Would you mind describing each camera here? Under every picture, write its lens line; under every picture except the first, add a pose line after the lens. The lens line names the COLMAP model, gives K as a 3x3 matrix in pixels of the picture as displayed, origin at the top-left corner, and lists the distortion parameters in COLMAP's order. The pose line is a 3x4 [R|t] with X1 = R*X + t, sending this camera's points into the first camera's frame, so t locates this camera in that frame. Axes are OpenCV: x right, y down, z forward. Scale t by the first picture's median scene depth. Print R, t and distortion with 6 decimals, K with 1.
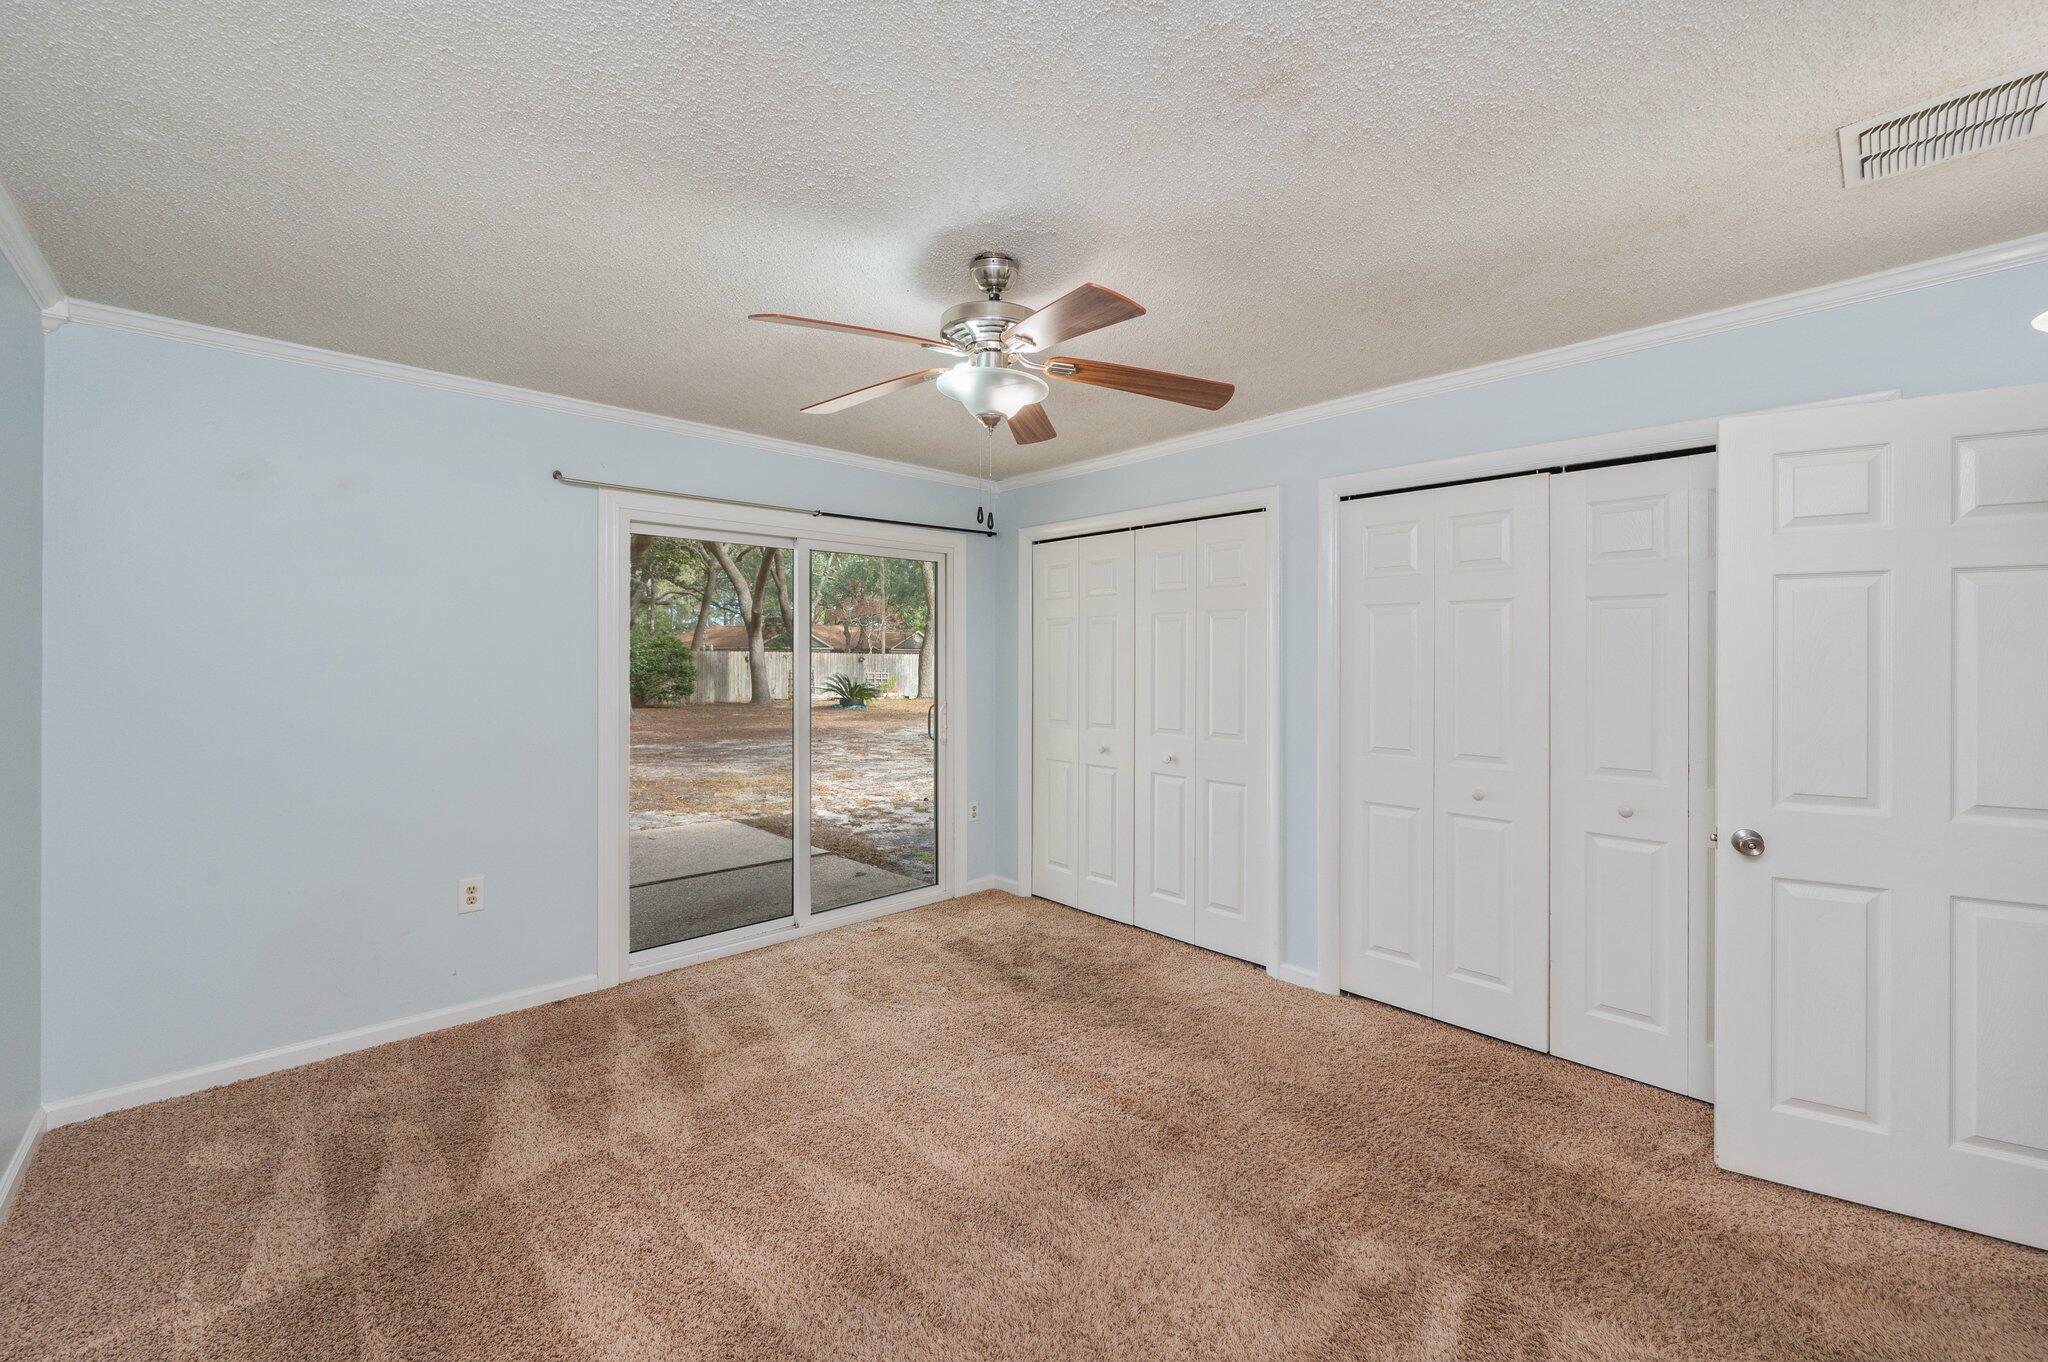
lens RADIAL K [[825.4, 0, 1016.0], [0, 825.4, 664.4], [0, 0, 1]] dist [0.005913, -0.000585]
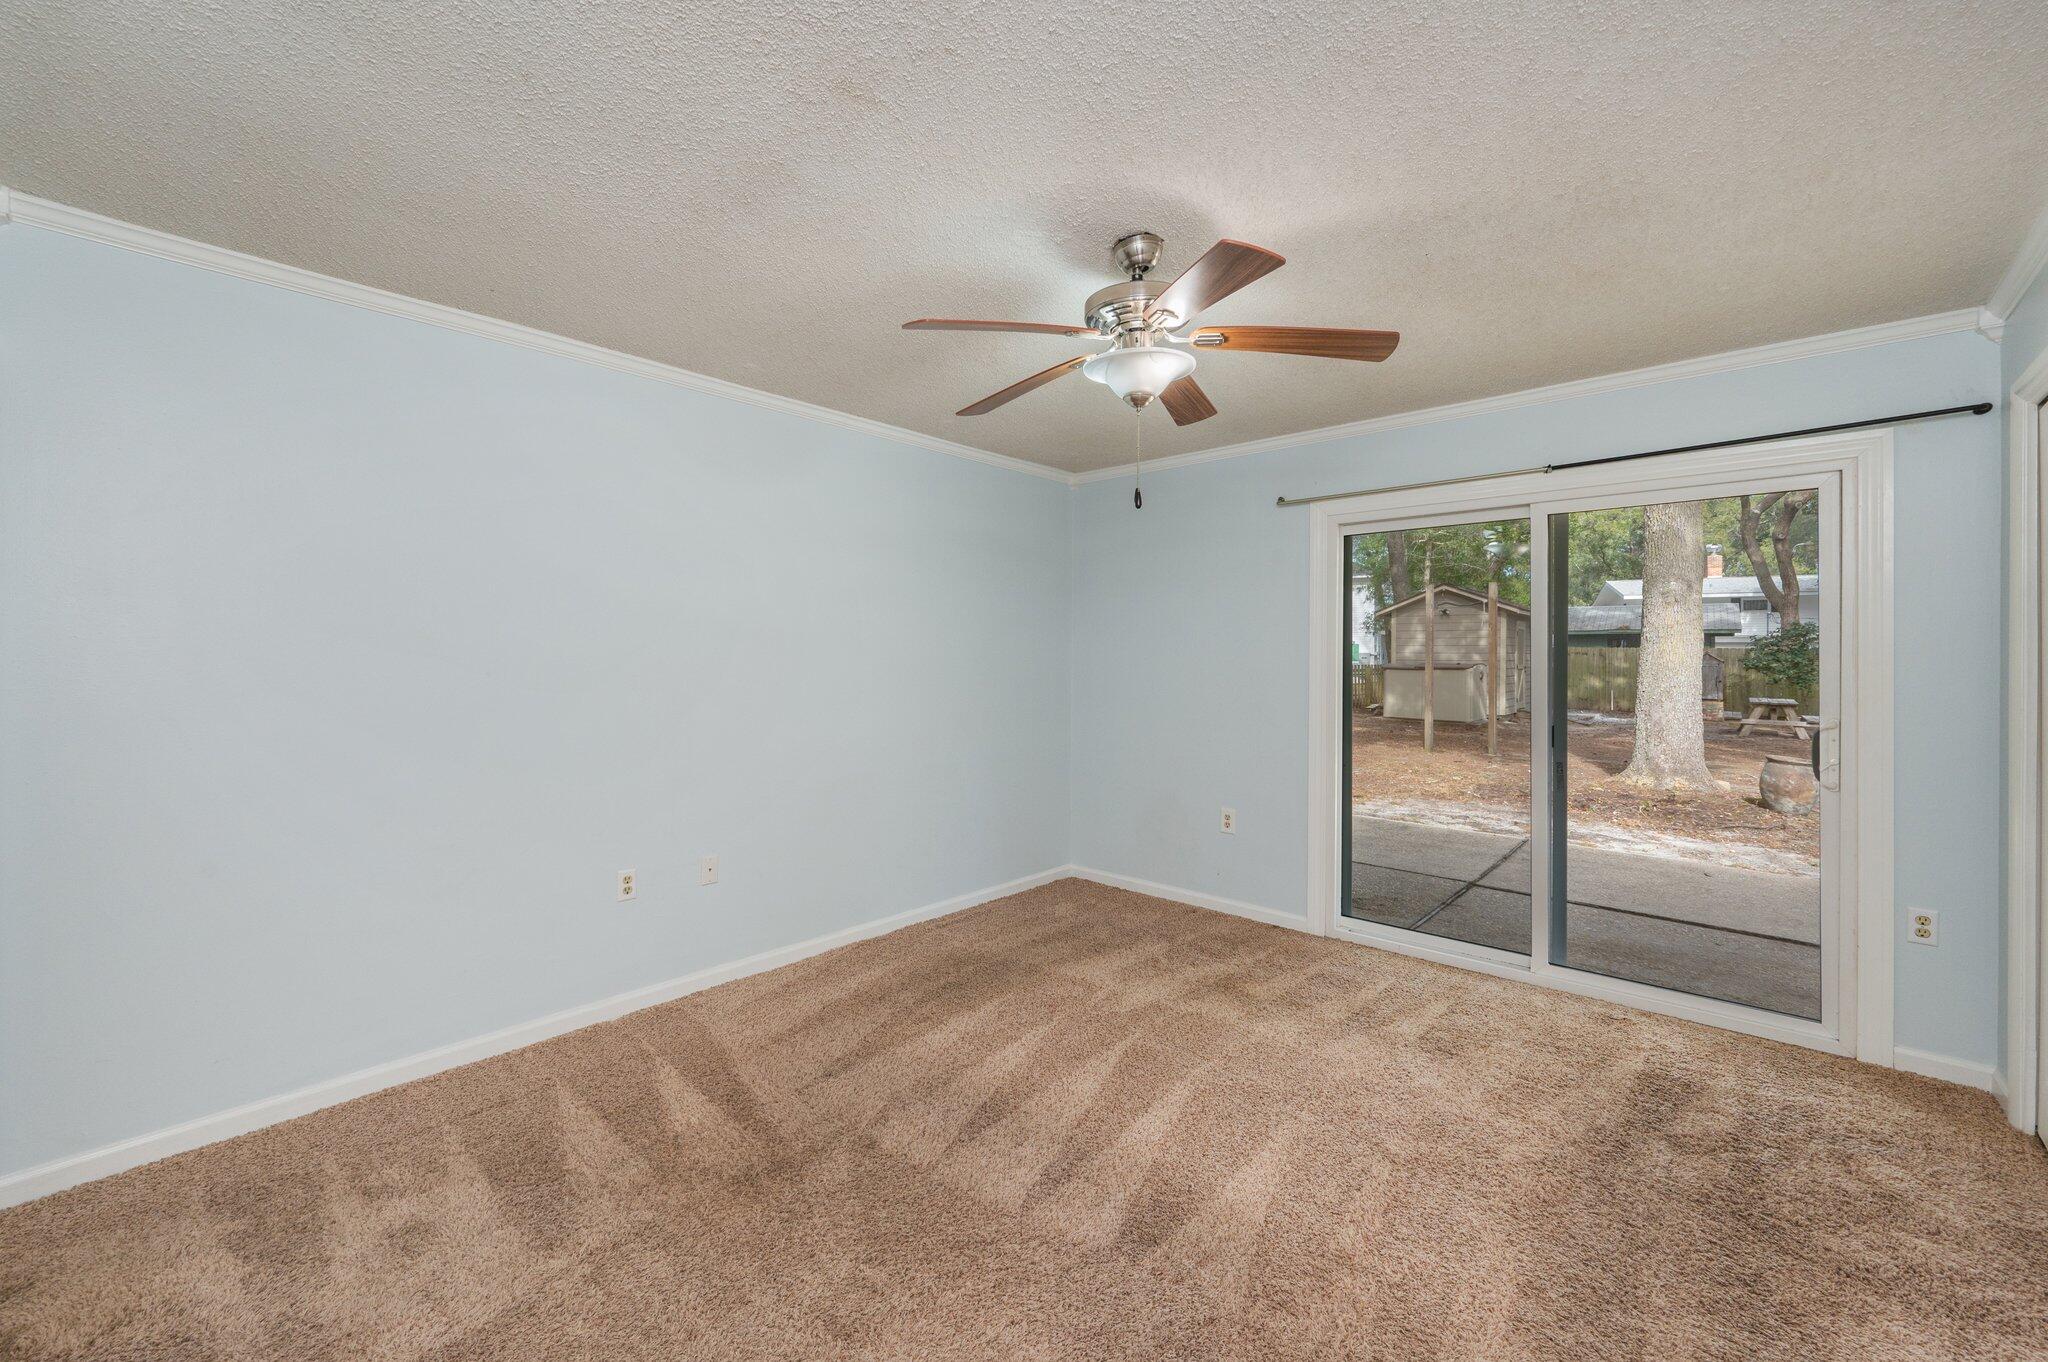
lens RADIAL K [[825.4, 0, 1028.9], [0, 825.4, 666.2], [0, 0, 1]] dist [0.005913, -0.000585]
pose [[0.085133, 0.009825, -0.996321, 0.615034], [-0.010812, 0.999902, 0.008936, 0.011259], [0.996311, 0.010011, 0.085231, 0.500411]]
